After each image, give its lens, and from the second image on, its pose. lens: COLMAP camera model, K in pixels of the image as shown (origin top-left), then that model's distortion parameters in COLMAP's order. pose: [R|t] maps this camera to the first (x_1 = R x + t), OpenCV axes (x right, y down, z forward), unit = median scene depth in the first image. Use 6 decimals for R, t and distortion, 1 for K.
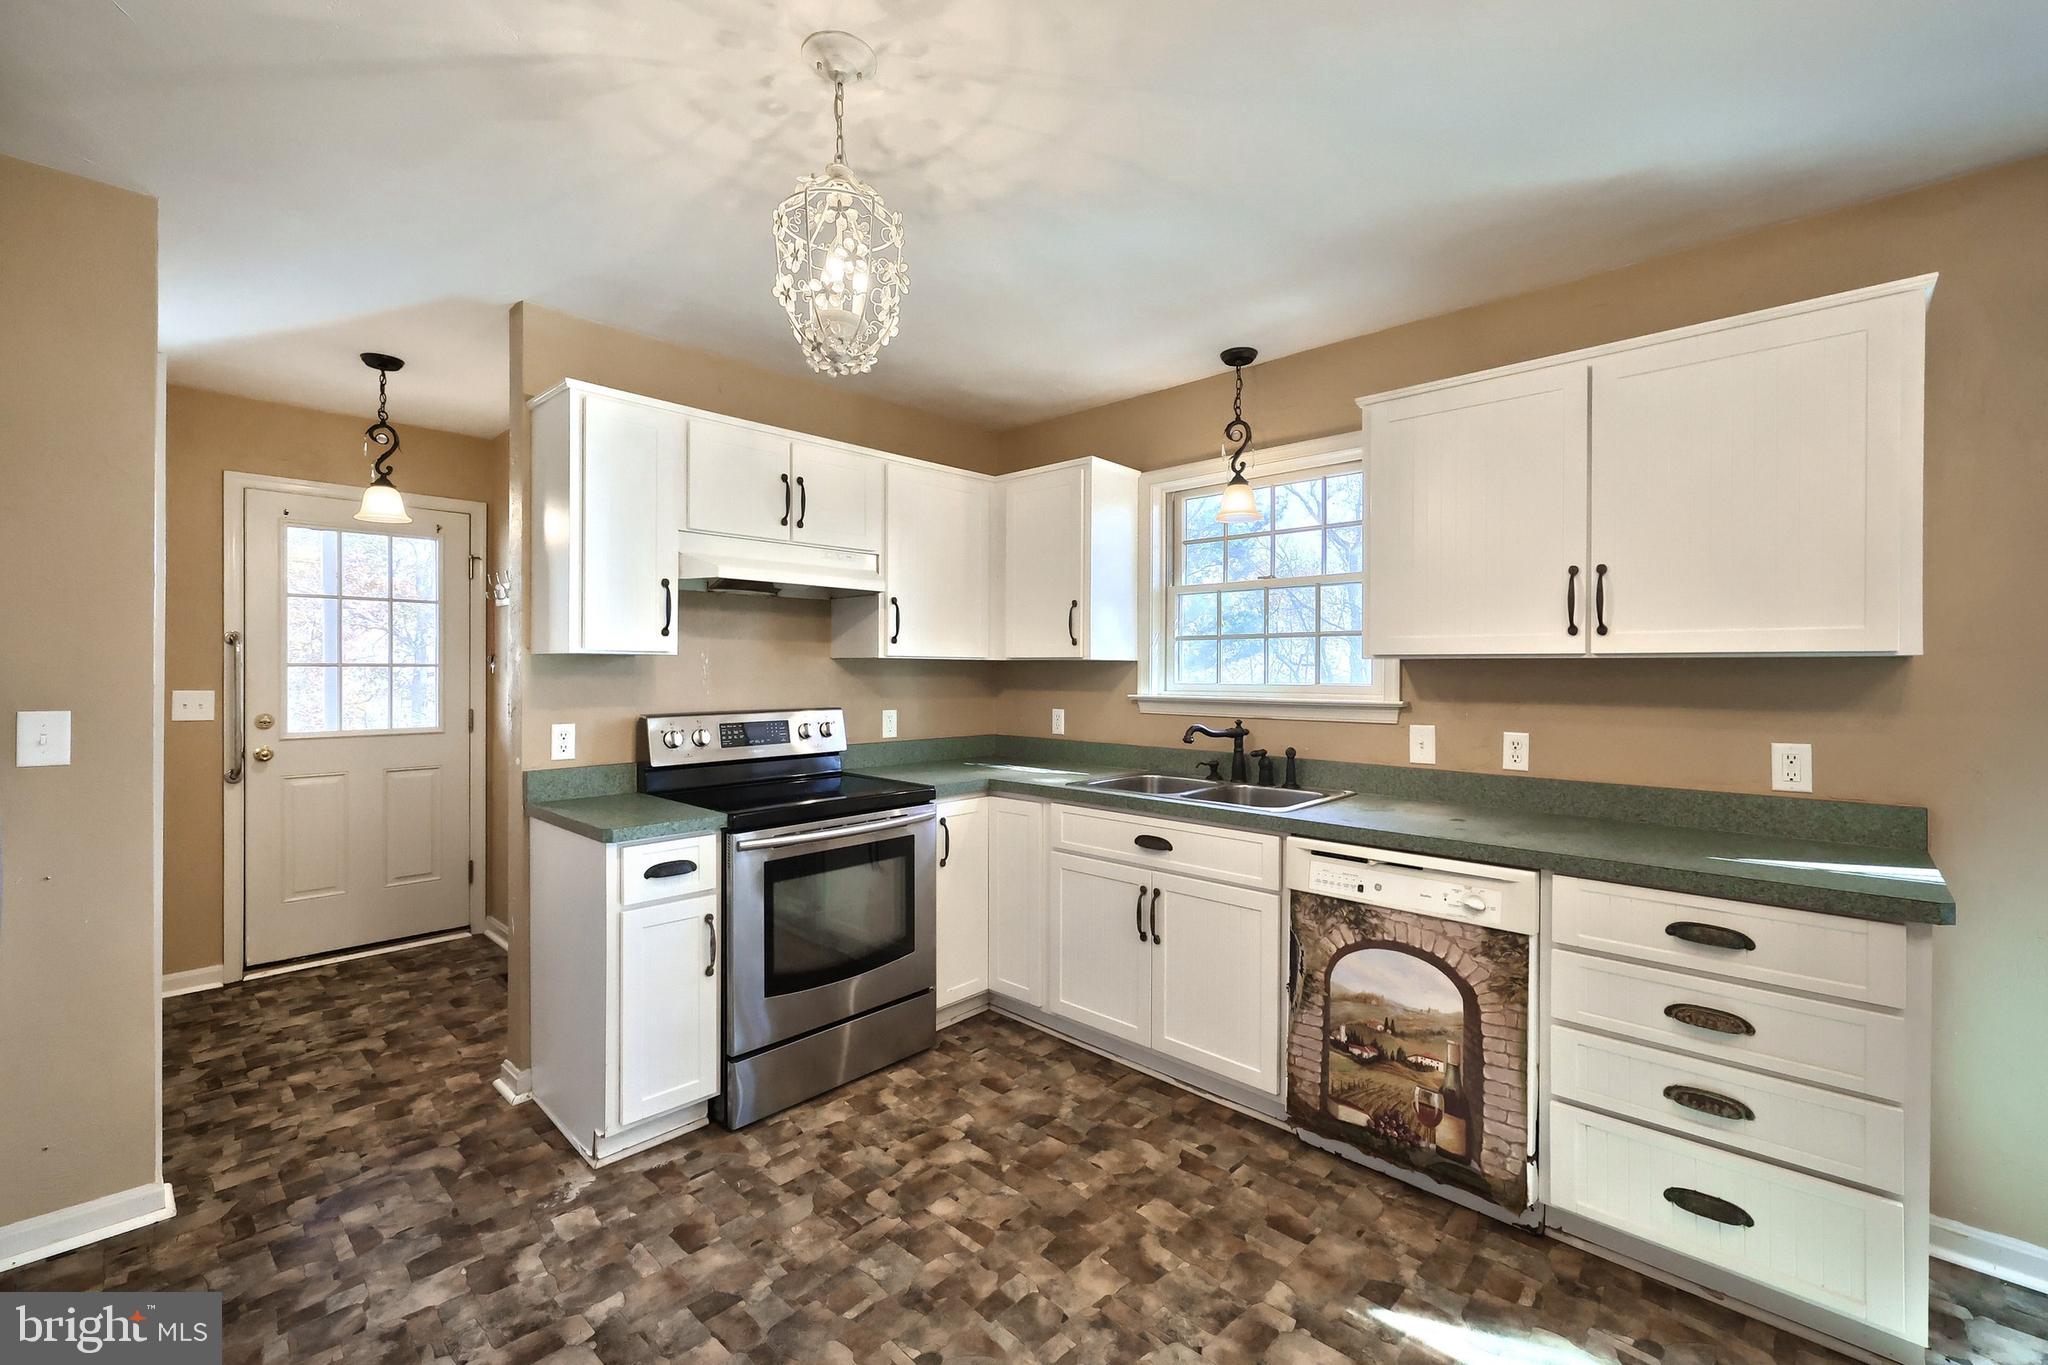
lens RADIAL K [[880.6, 0, 1023.6], [0, 880.6, 667.1], [0, 0, 1]] dist [-0.000045, 0.000000]
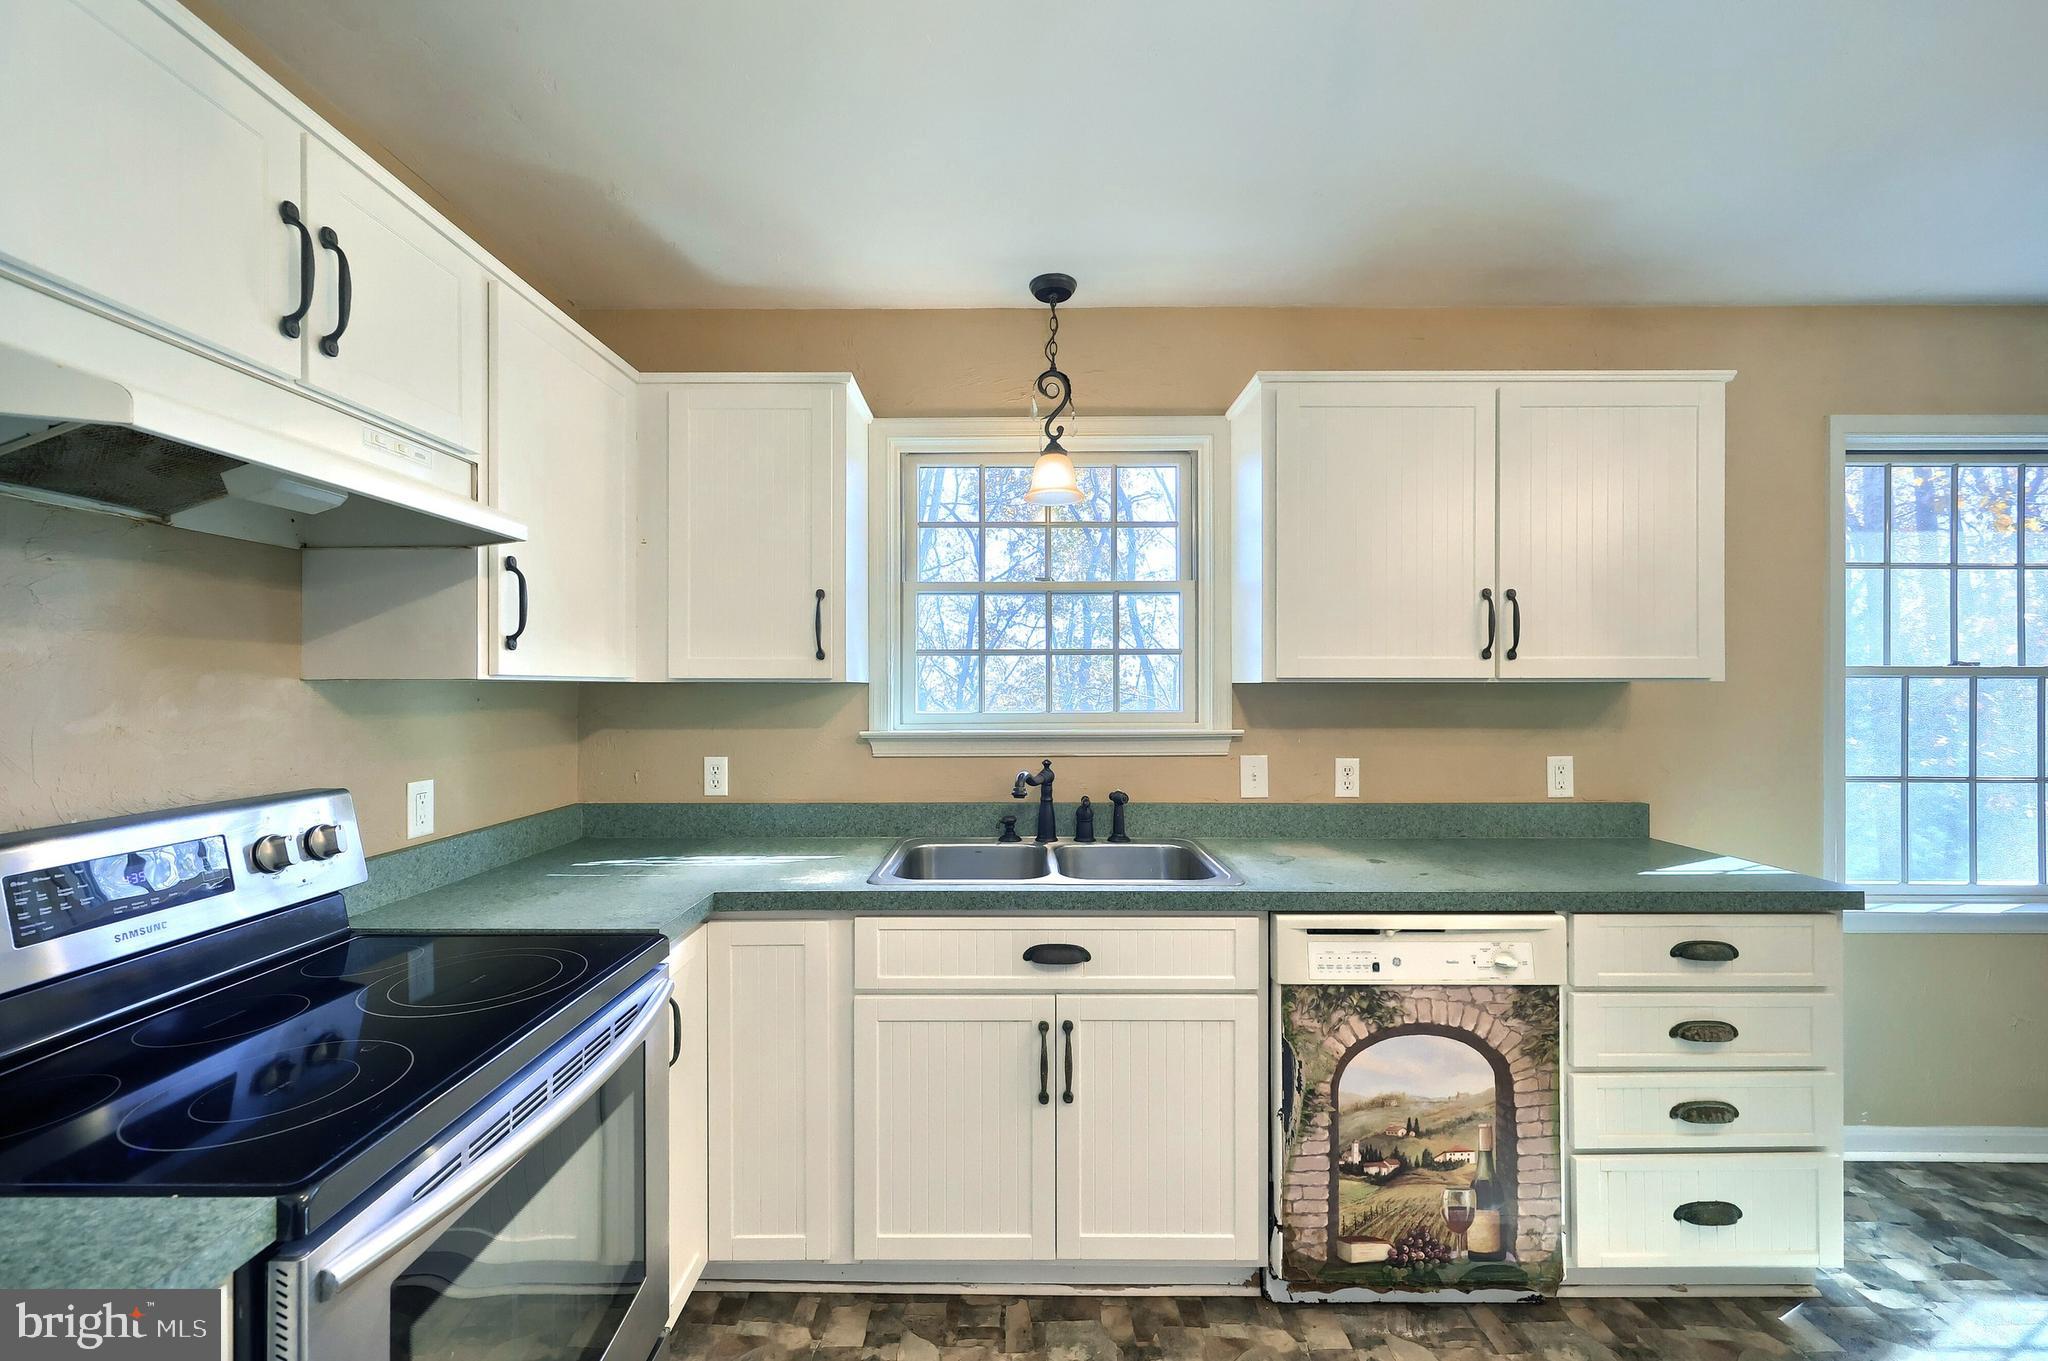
lens RADIAL K [[836.5, 0, 1024.0], [0, 836.5, 680.5], [0, 0, 1]] dist [0.000165, 0.000068]
pose [[0.718538, -0.000425, 0.695487, -0.376526], [0.002304, 0.999996, -0.001769, -0.011684], [-0.695484, 0.002874, 0.718536, 0.655127]]
